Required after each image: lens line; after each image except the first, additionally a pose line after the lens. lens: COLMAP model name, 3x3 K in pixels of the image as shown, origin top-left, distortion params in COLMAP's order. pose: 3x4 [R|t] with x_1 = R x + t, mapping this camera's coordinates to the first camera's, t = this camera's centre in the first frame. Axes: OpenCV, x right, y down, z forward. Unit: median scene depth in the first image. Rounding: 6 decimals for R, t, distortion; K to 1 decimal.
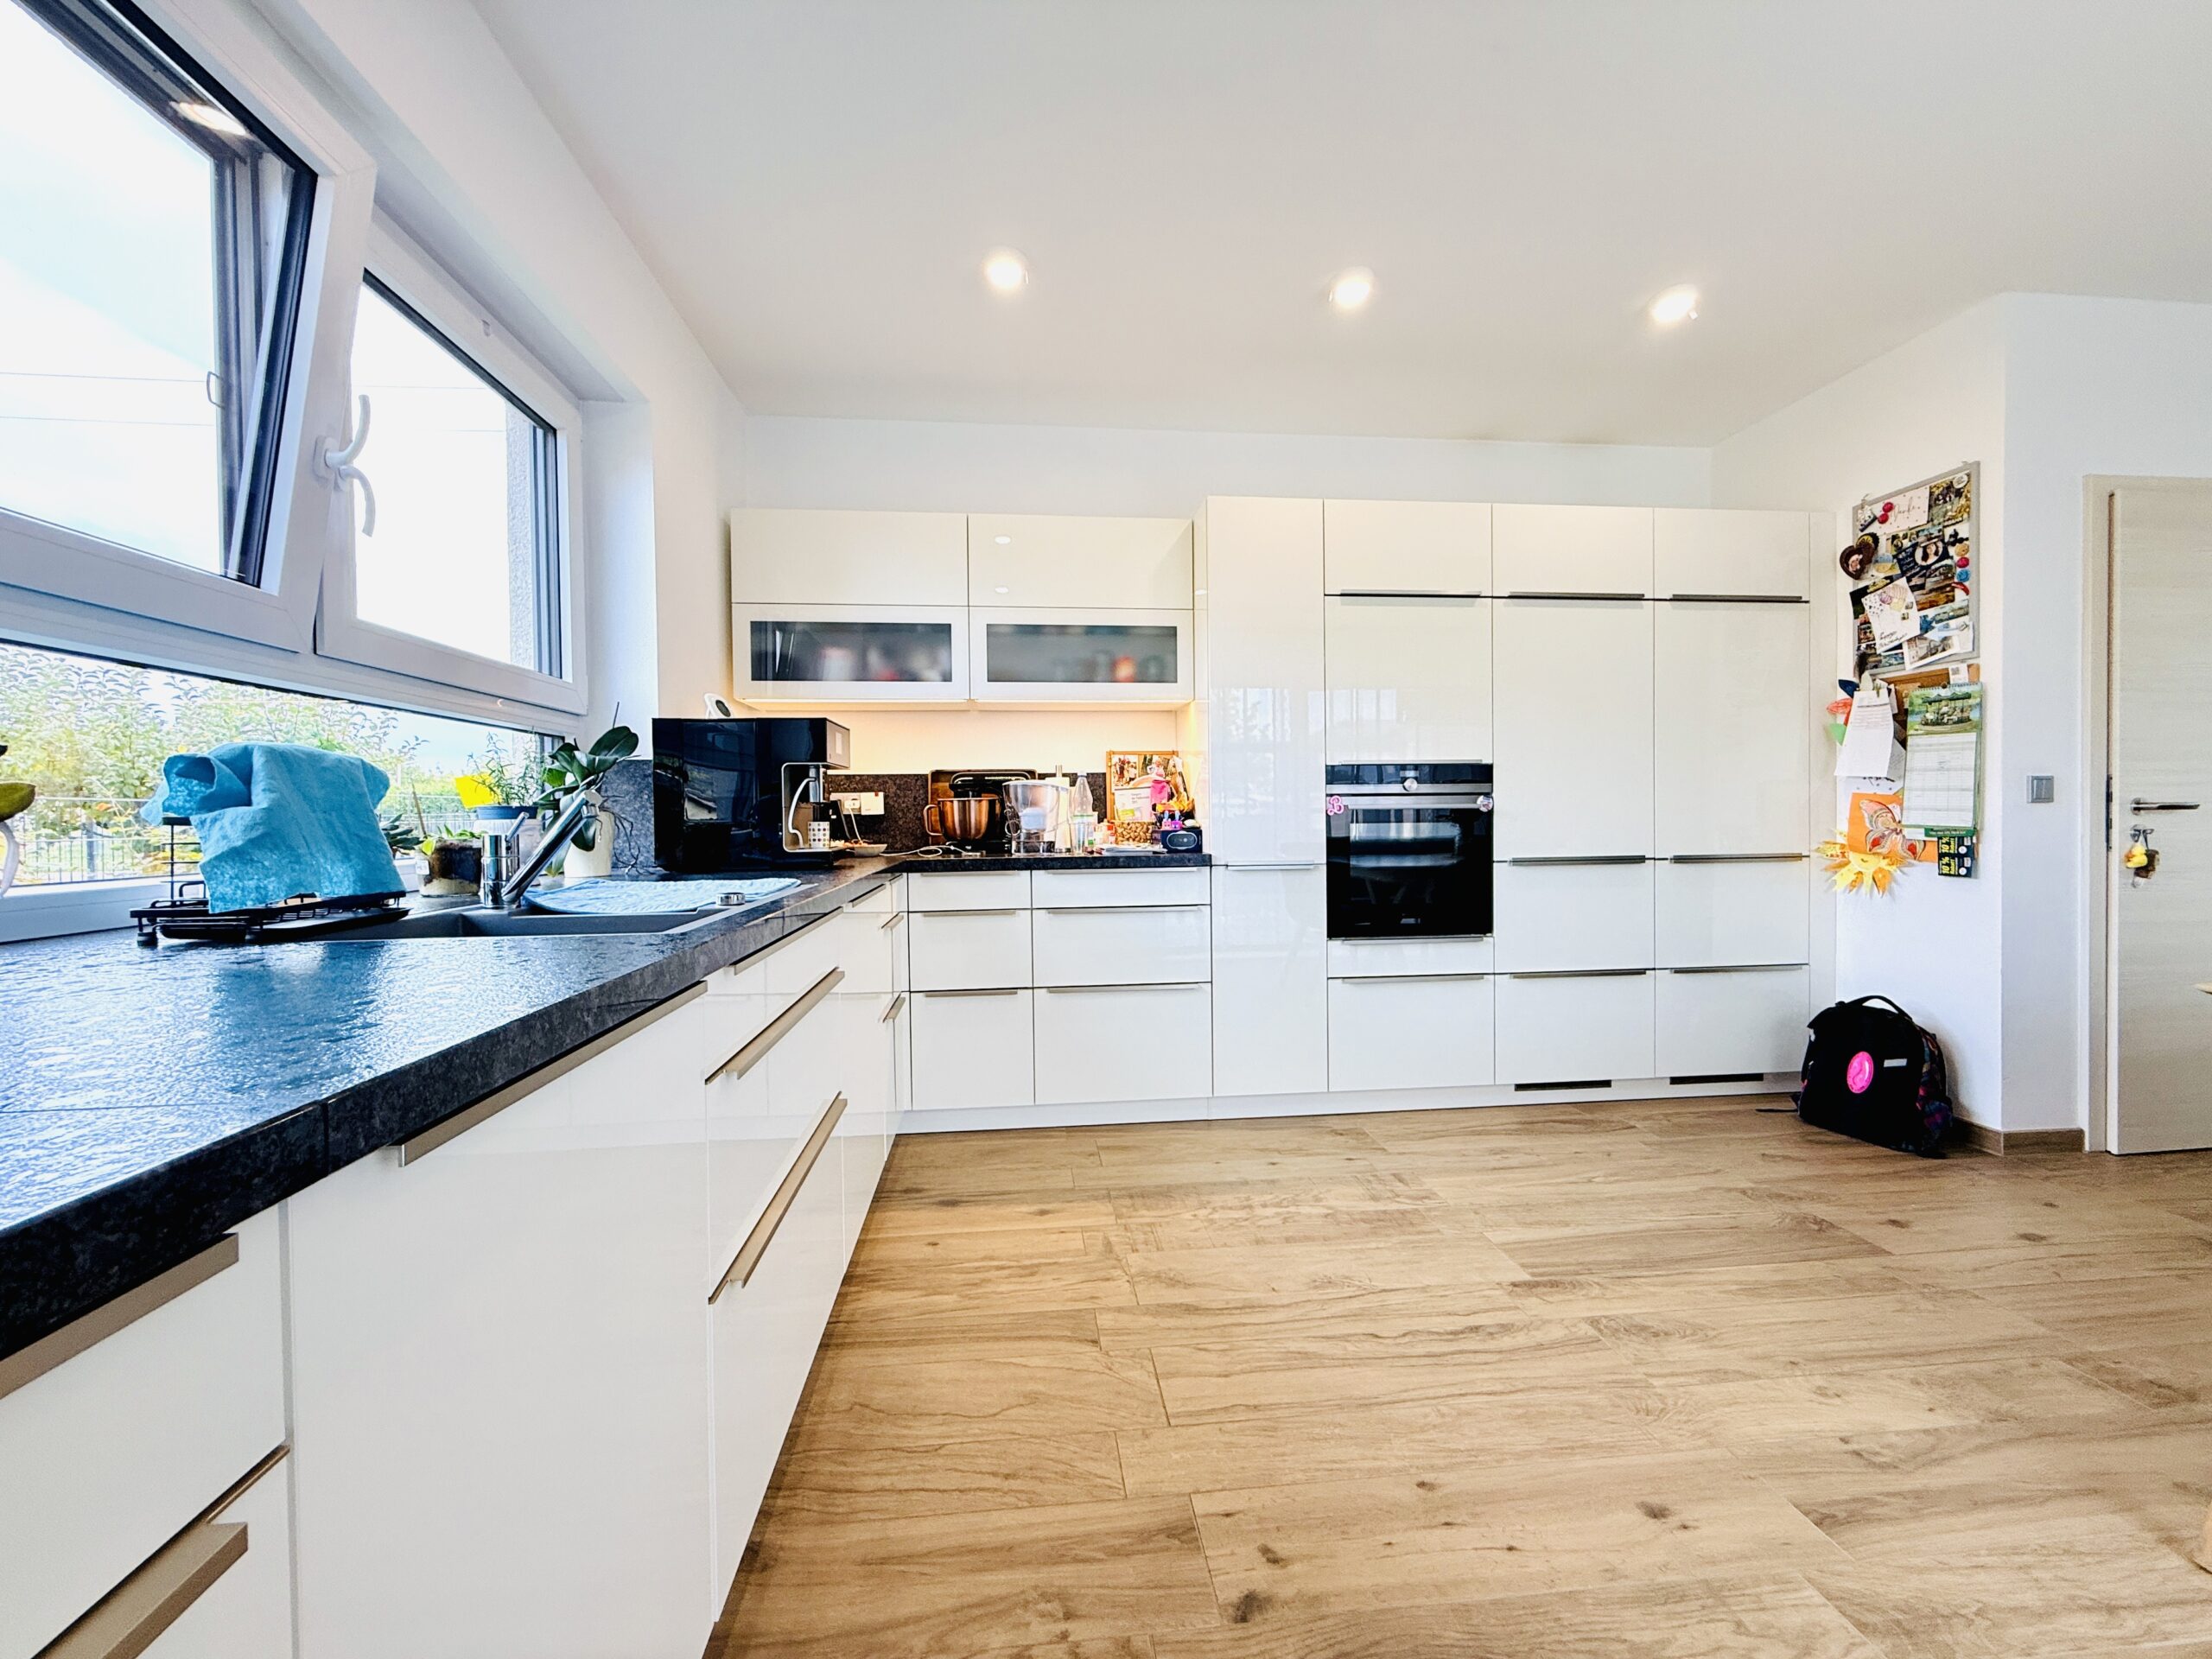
lens RADIAL K [[877.5, 0, 1100.6], [0, 877.5, 831.6], [0, 0, 1]] dist [-0.000598, -0.000311]
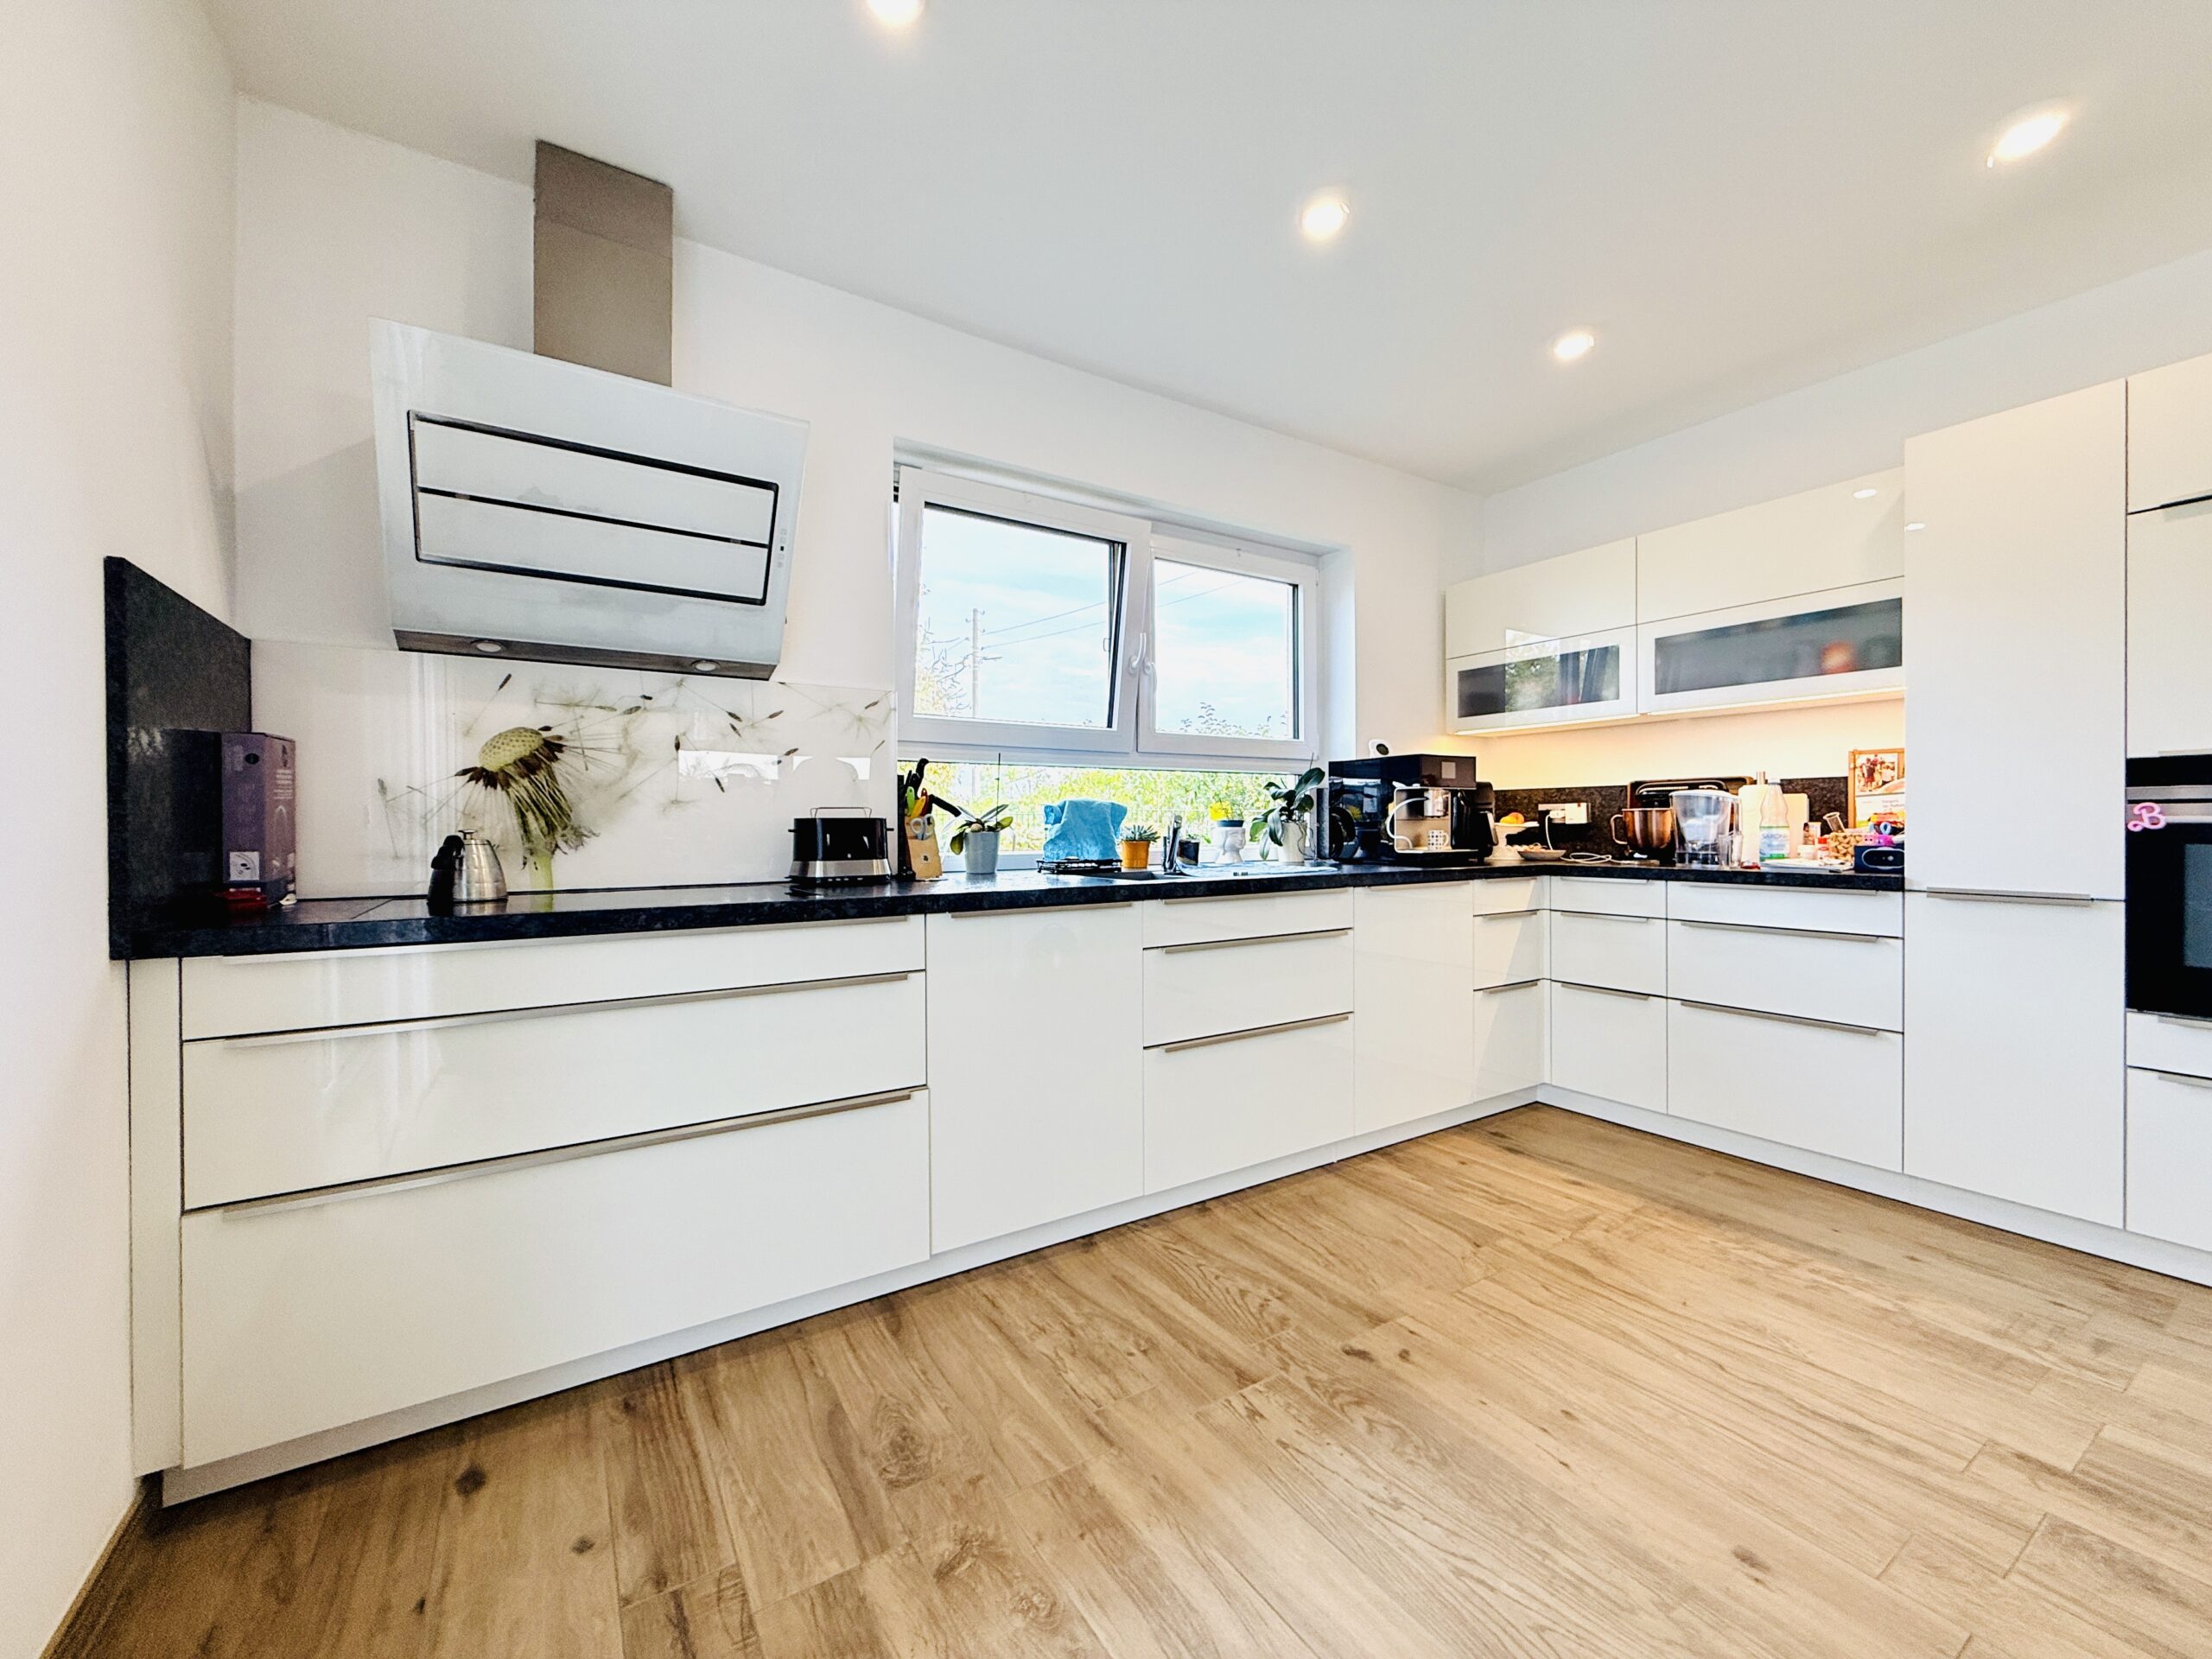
lens RADIAL K [[877.5, 0, 1101.0], [0, 877.5, 836.6], [0, 0, 1]] dist [-0.000598, -0.000311]
pose [[0.451619, 0.021574, -0.891950, 0.630005], [-0.016198, 0.999741, 0.015980, -0.014700], [0.892064, 0.007231, 0.451851, -0.045246]]
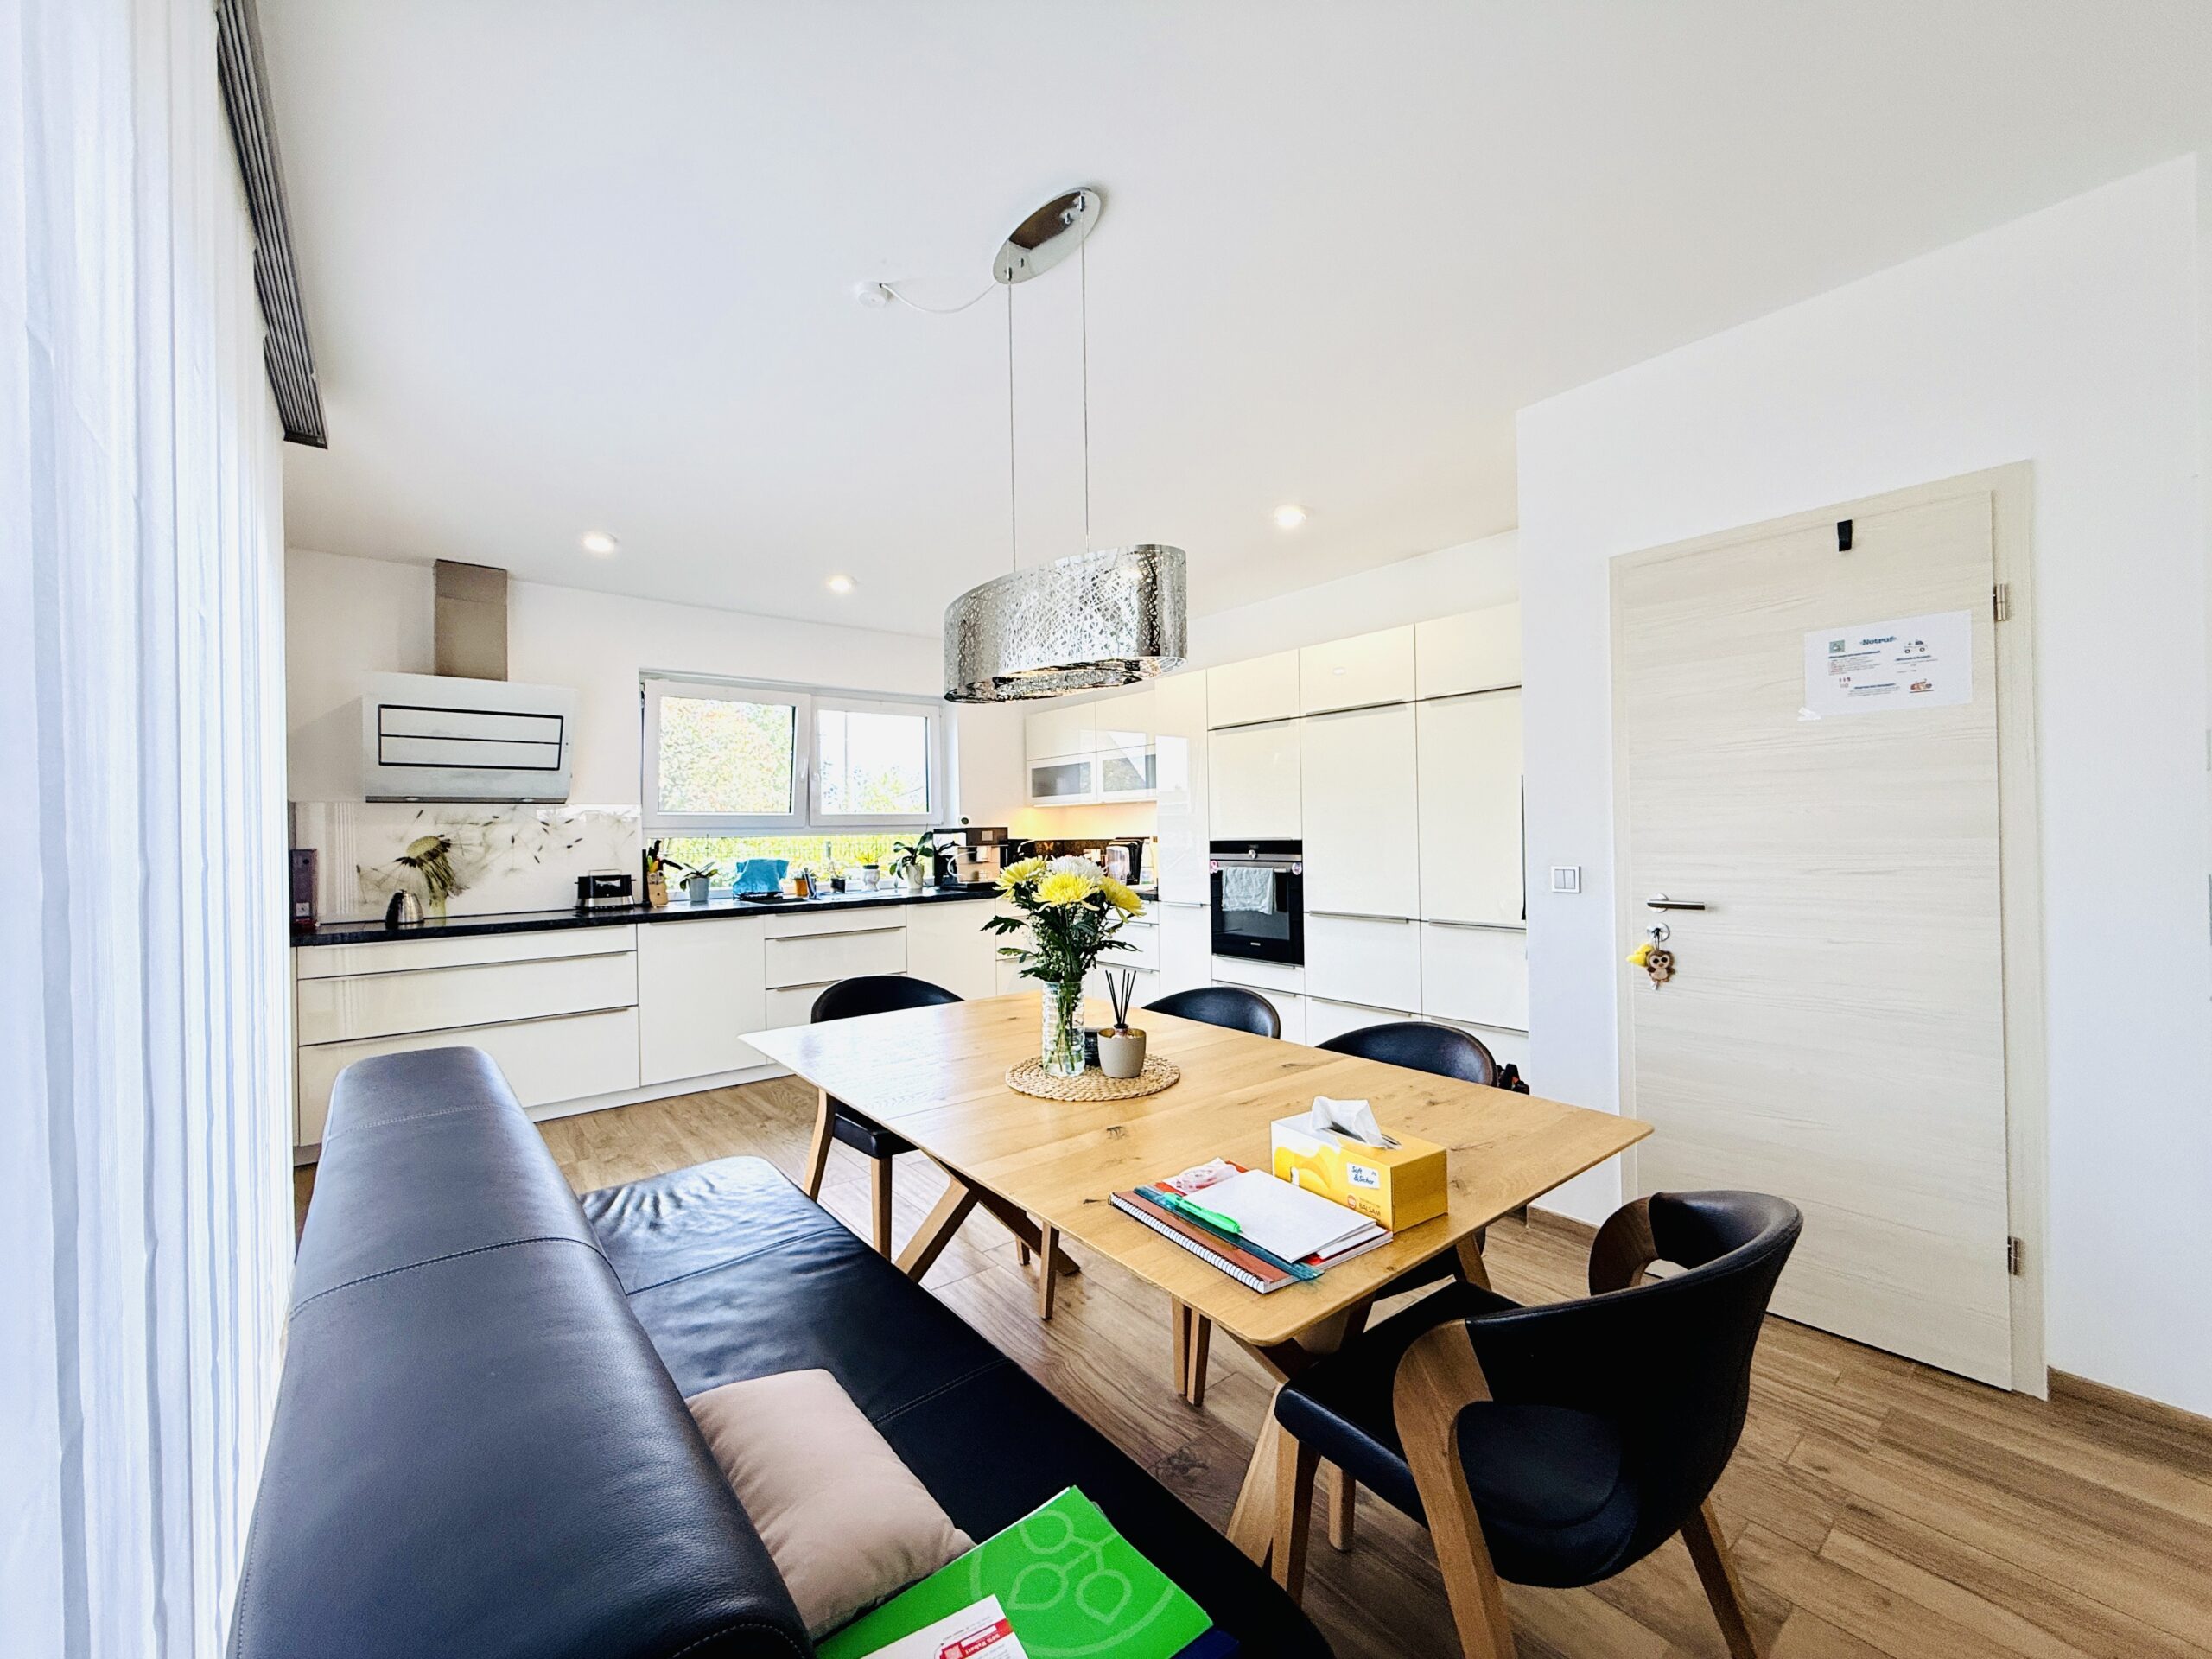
lens RADIAL K [[877.5, 0, 1103.1], [0, 877.5, 834.3], [0, 0, 1]] dist [-0.000598, -0.000311]
pose [[0.549101, 0.004338, -0.835745, 1.777269], [-0.003695, 0.999989, 0.002763, -0.111356], [0.835748, 0.001571, 0.549111, -0.002136]]
